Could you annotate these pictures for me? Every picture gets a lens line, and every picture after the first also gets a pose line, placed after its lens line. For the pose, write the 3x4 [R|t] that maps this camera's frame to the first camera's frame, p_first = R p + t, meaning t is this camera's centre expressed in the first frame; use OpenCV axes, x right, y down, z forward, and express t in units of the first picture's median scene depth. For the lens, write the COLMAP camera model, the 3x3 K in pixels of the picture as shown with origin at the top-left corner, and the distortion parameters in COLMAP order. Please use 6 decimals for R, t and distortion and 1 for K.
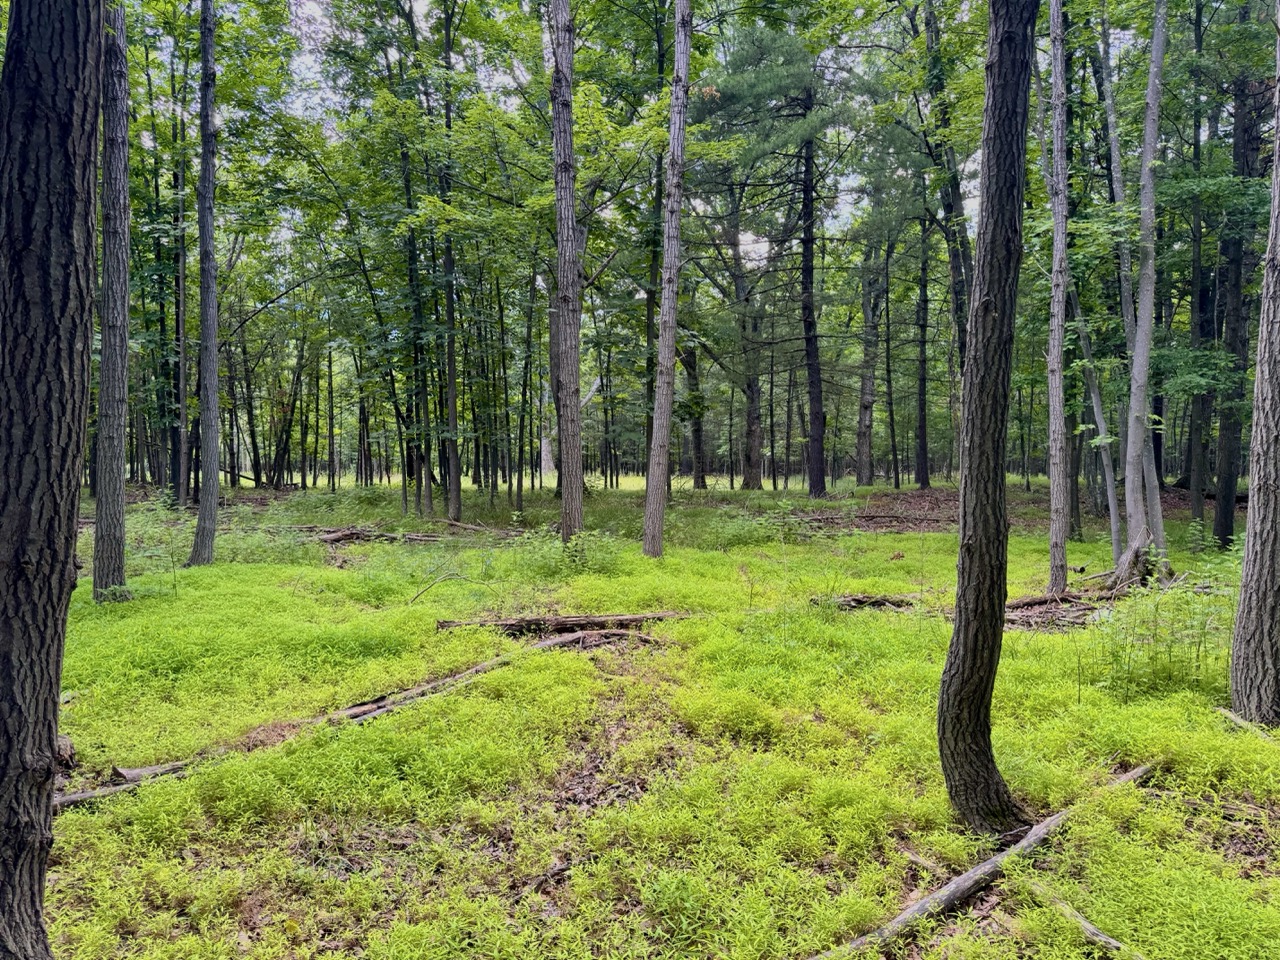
lens RADIAL K [[907.7, 0, 639.3], [0, 907.7, 503.1], [0, 0, 1]] dist [0.045116, -0.002090]
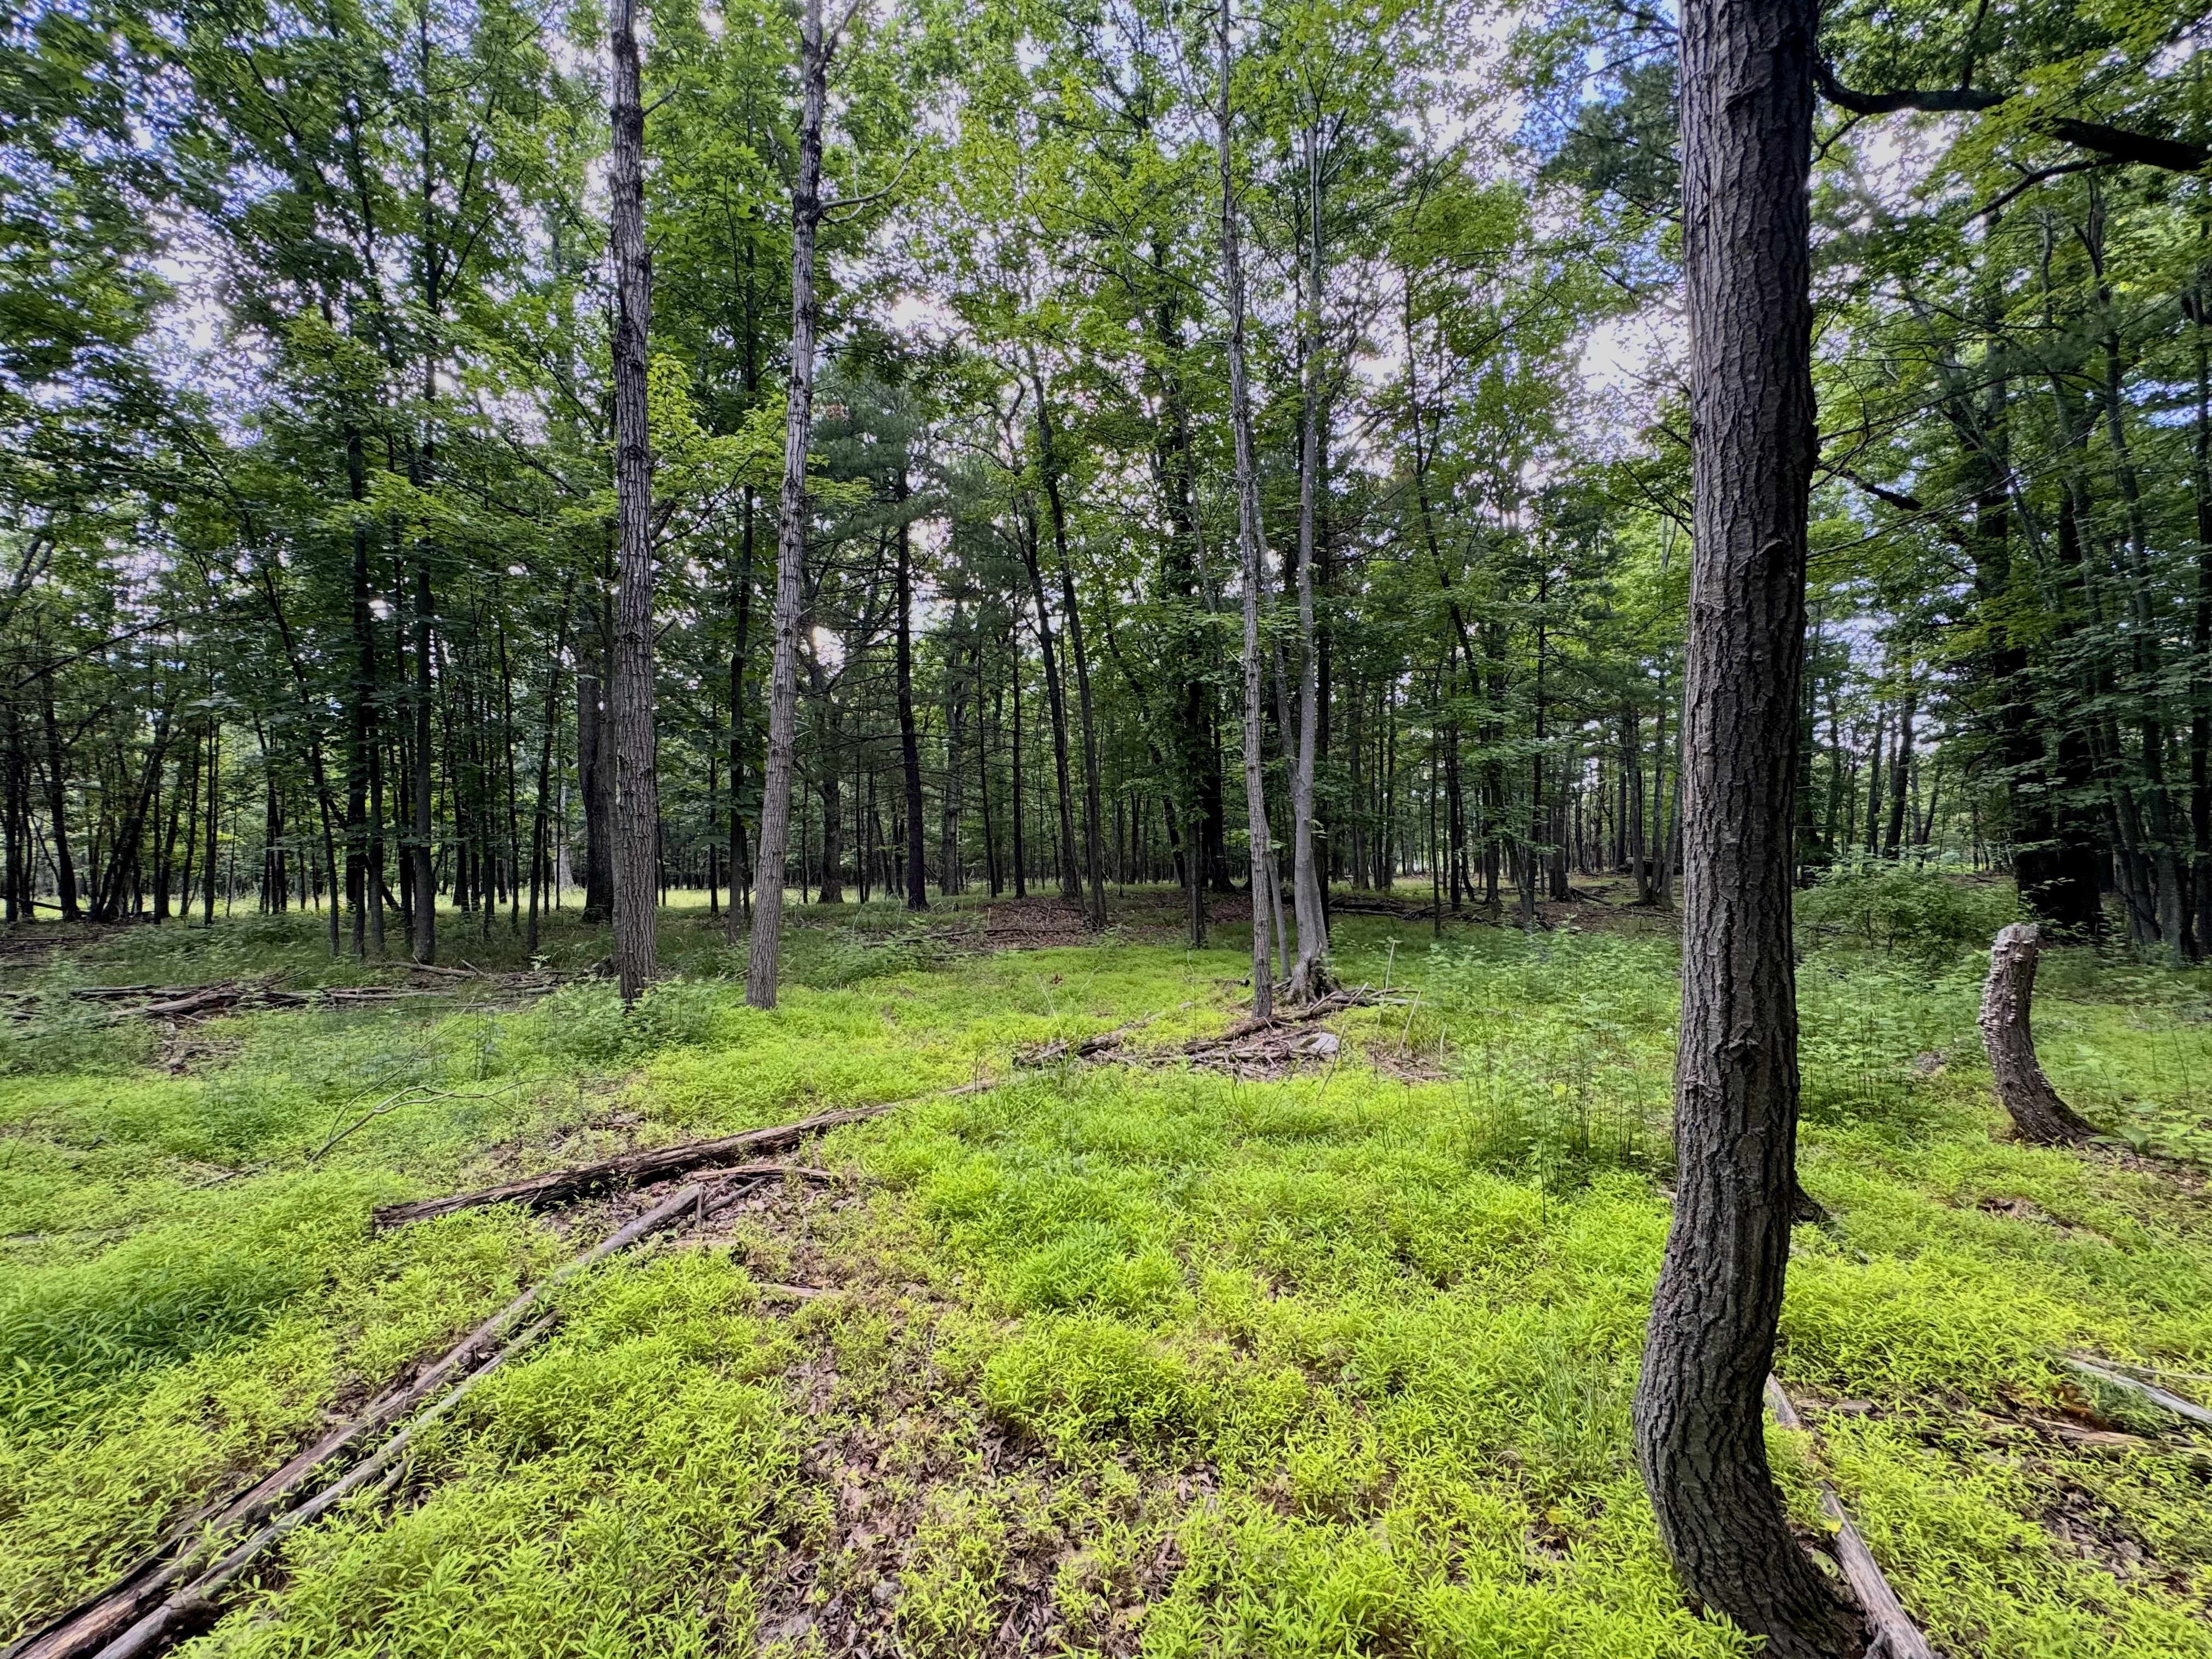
lens RADIAL K [[879.1, 0, 1107.2], [0, 879.1, 835.9], [0, 0, 1]] dist [-0.006996, 0.000376]
pose [[0.895728, 0.003749, 0.444586, -0.034149], [0.033403, 0.996571, -0.075702, -0.009763], [-0.443346, 0.082659, 0.892531, 0.169860]]
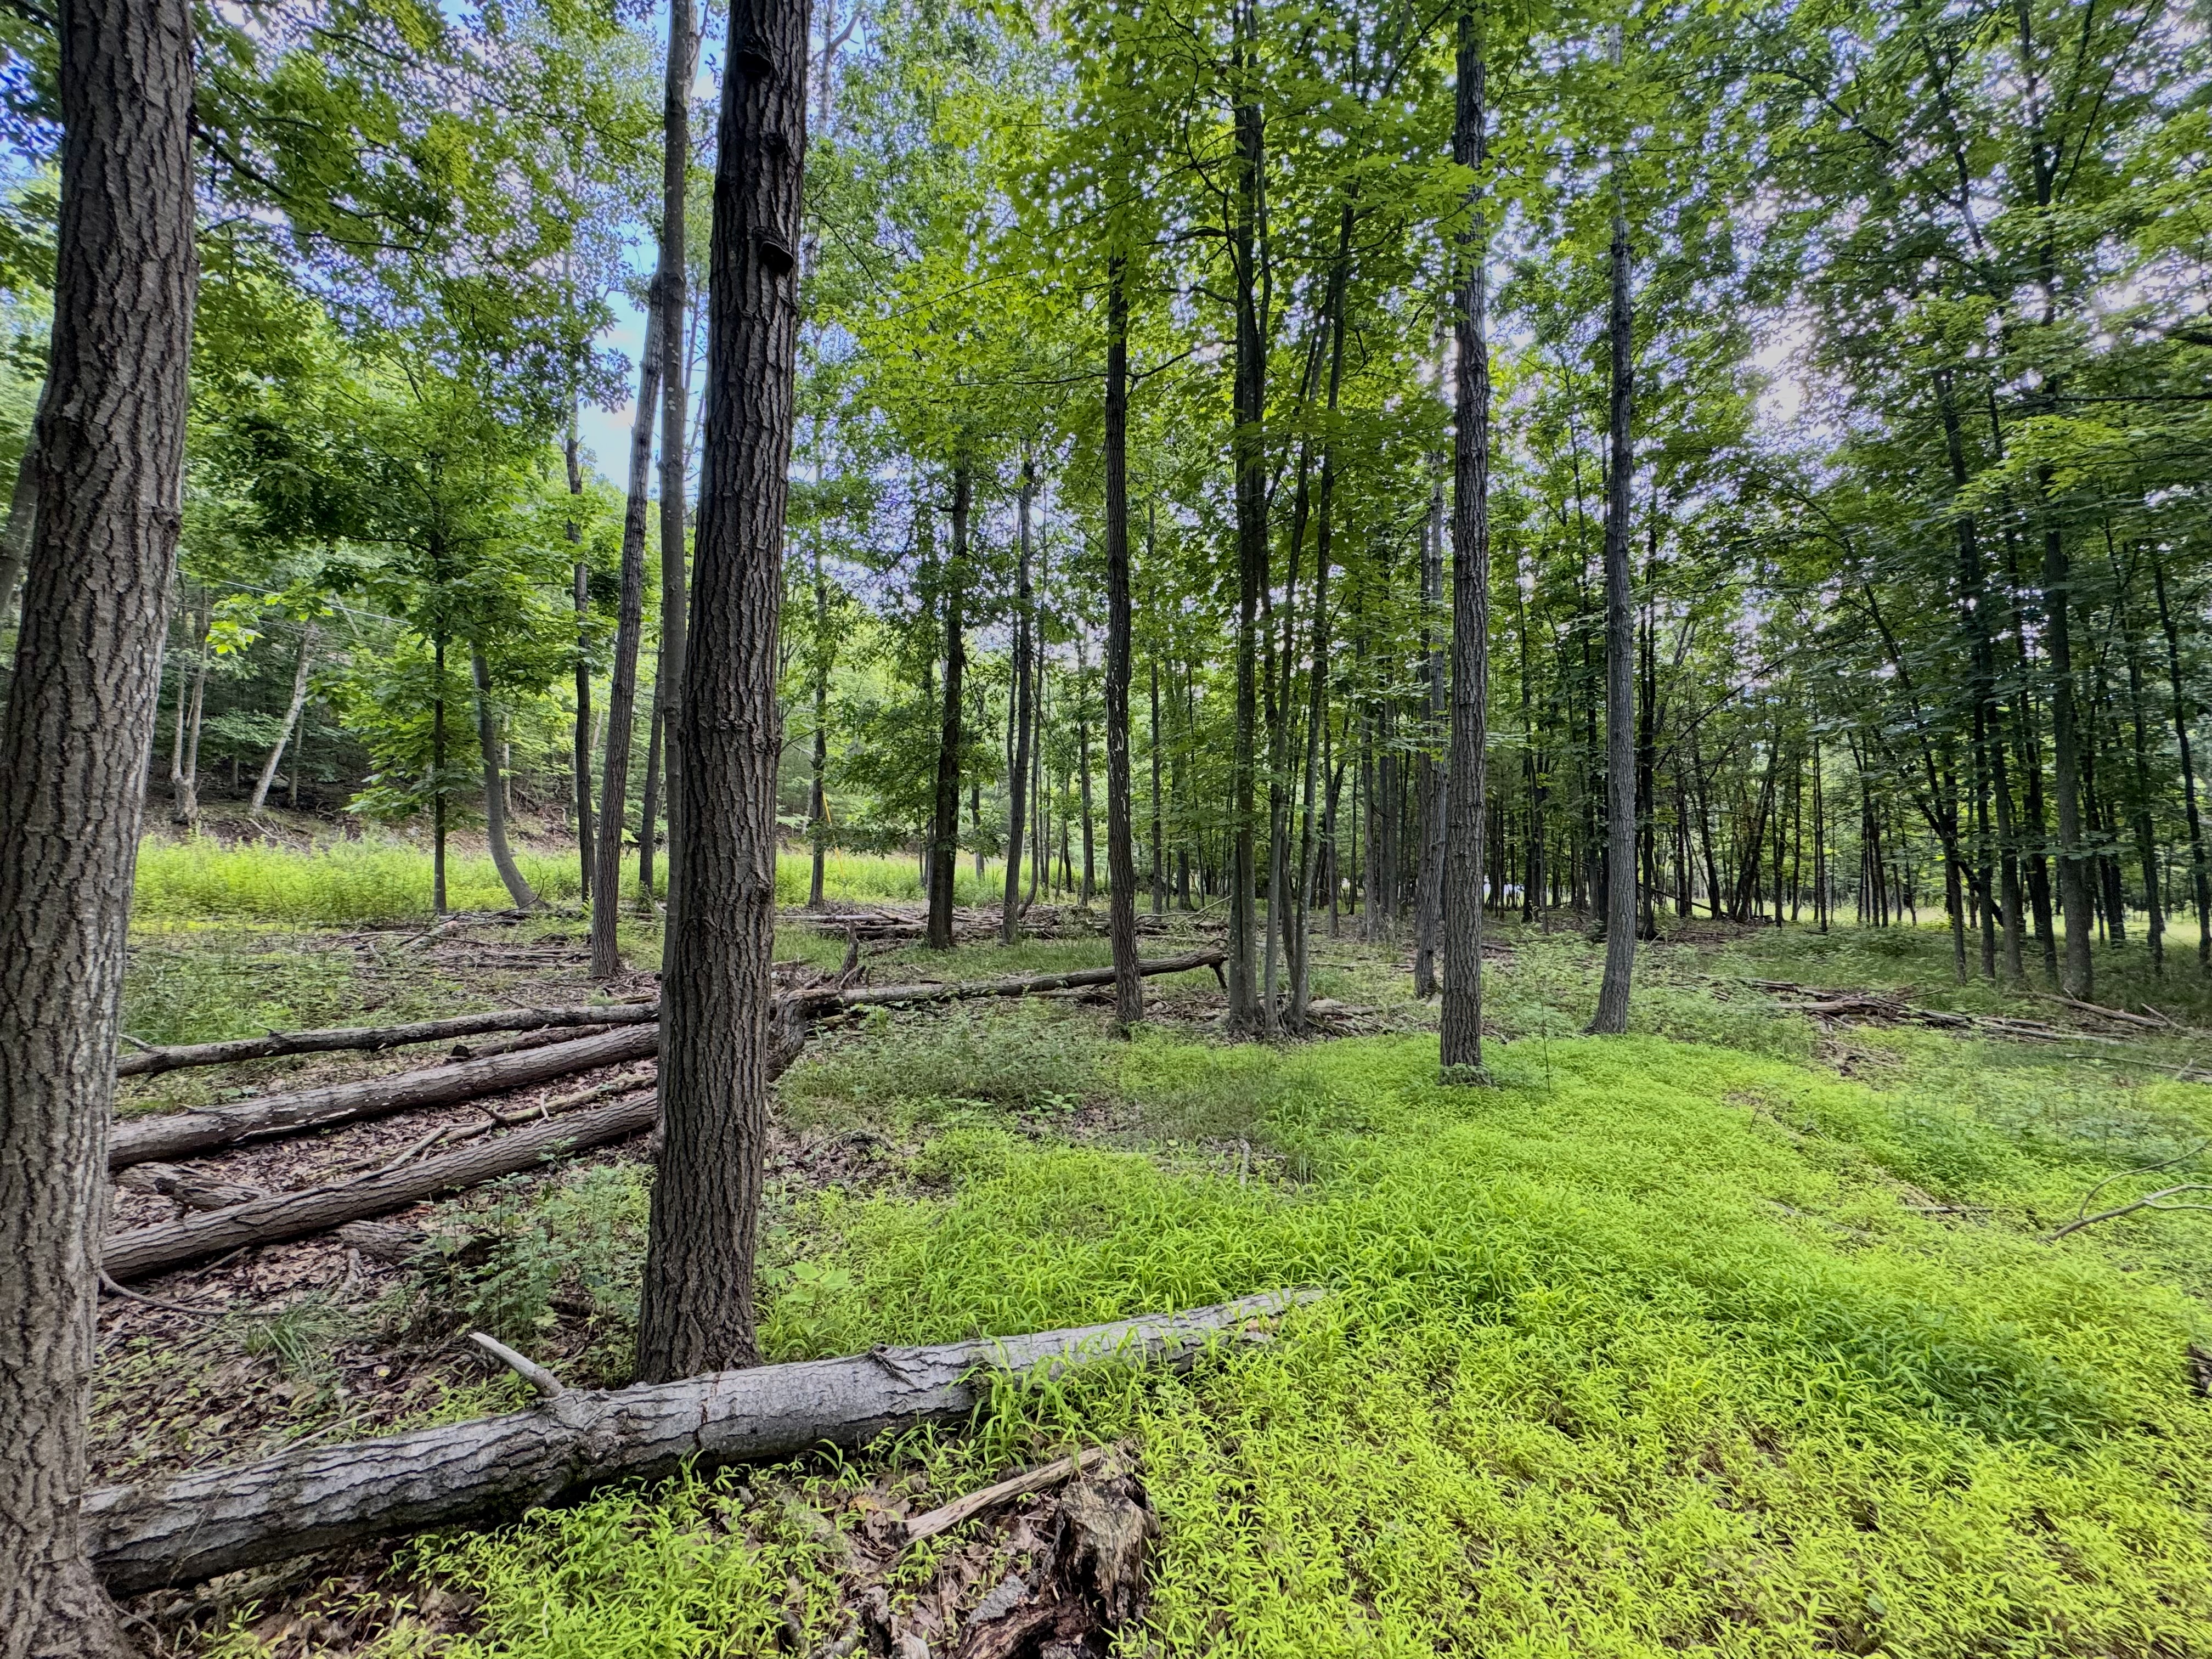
lens RADIAL K [[870.6, 0, 1106.0], [0, 870.6, 829.5], [0, 0, 1]] dist [-0.000351, -0.000005]
pose [[0.531907, -0.038999, -0.845904, -0.066304], [-0.052656, 0.995483, -0.079006, -0.011769], [0.845164, 0.086566, 0.527451, 0.189806]]
